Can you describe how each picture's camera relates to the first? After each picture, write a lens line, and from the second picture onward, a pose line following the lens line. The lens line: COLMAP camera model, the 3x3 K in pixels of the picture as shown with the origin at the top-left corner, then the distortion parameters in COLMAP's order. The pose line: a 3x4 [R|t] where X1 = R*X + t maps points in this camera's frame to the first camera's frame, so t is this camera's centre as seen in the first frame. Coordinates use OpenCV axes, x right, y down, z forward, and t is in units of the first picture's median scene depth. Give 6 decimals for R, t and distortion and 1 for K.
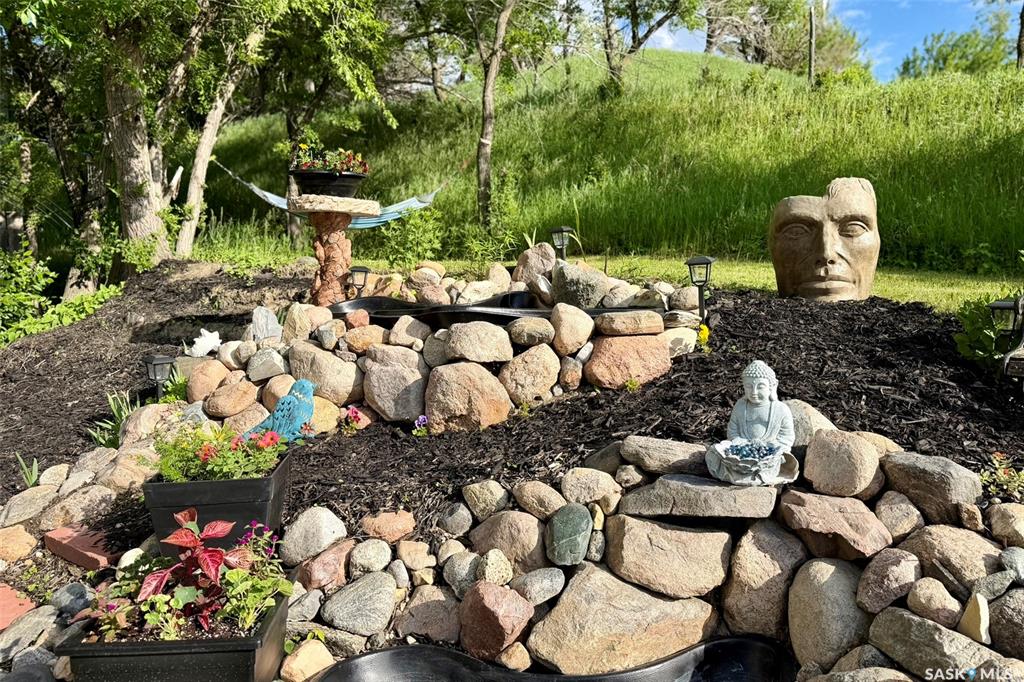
lens RADIAL K [[708.3, 0, 516.1], [0, 708.3, 343.2], [0, 0, 1]] dist [0.063752, -0.092097]
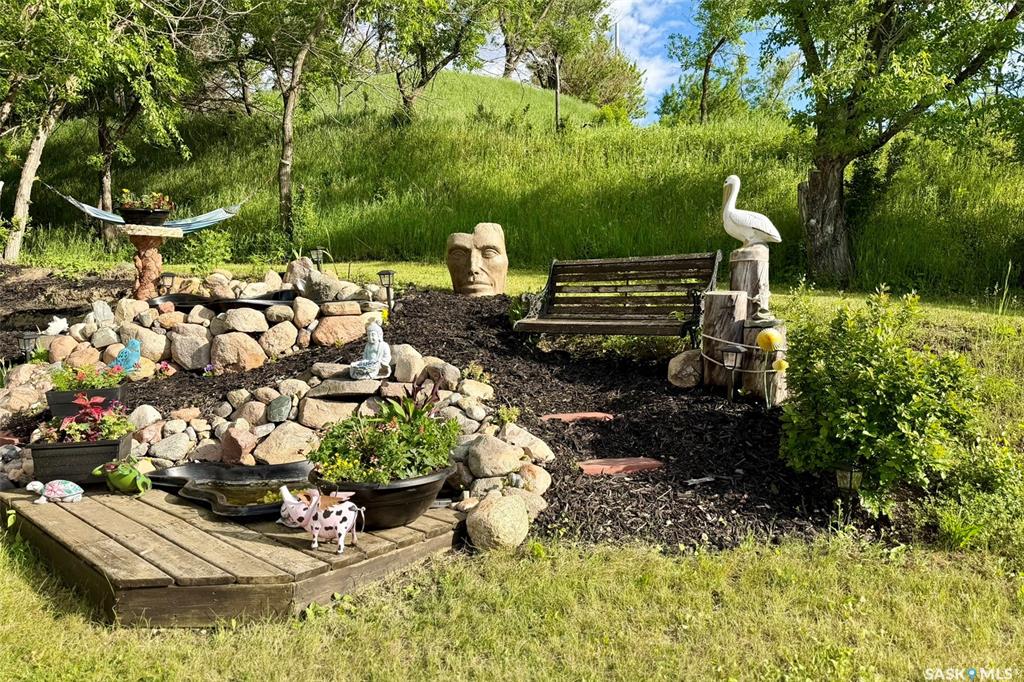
lens RADIAL K [[708.3, 0, 514.8], [0, 708.3, 338.2], [0, 0, 1]] dist [0.063752, -0.092097]
pose [[0.974563, -0.018224, 0.223369, 0.160446], [0.018949, 0.999820, -0.001102, 0.045757], [-0.223309, 0.005307, 0.974733, -0.666050]]
